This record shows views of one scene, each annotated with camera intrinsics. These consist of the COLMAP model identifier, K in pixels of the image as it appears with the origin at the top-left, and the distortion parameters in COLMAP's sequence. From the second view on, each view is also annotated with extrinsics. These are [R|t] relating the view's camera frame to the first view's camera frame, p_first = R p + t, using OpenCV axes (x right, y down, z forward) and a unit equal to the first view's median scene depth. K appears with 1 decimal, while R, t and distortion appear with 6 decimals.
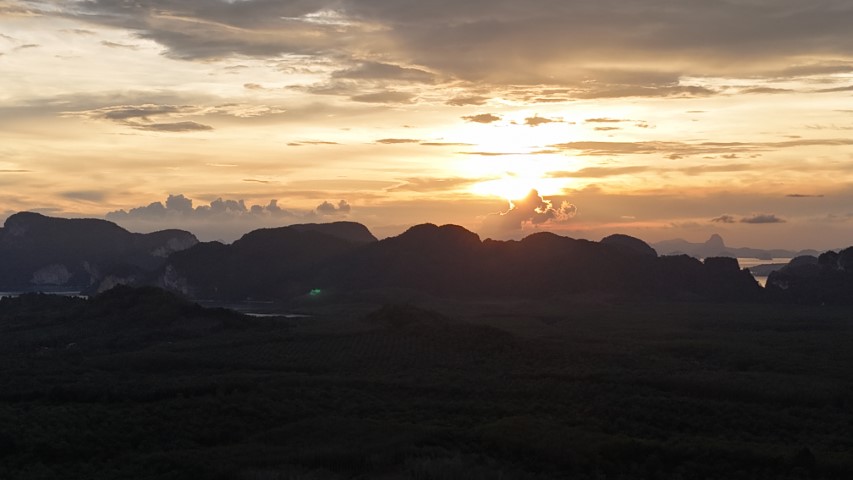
lens RADIAL K [[601.9, 0, 427.0], [0, 601.9, 243.5], [0, 0, 1]] dist [-0.000400, -0.009433]
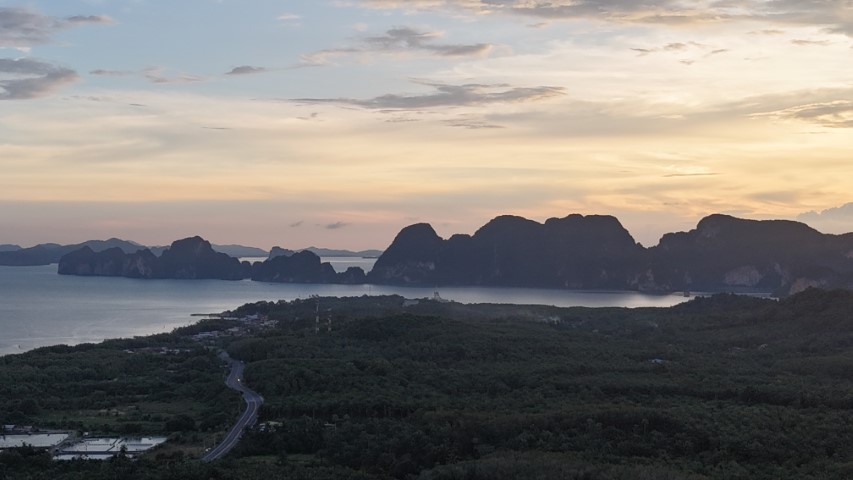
lens RADIAL K [[601.9, 0, 427.0], [0, 601.9, 236.5], [0, 0, 1]] dist [-0.000400, -0.009433]
pose [[0.949429, -0.001929, -0.313976, -0.803442], [0.003106, 0.999990, 0.003248, -0.019249], [0.313967, -0.004059, 0.949425, -0.124385]]
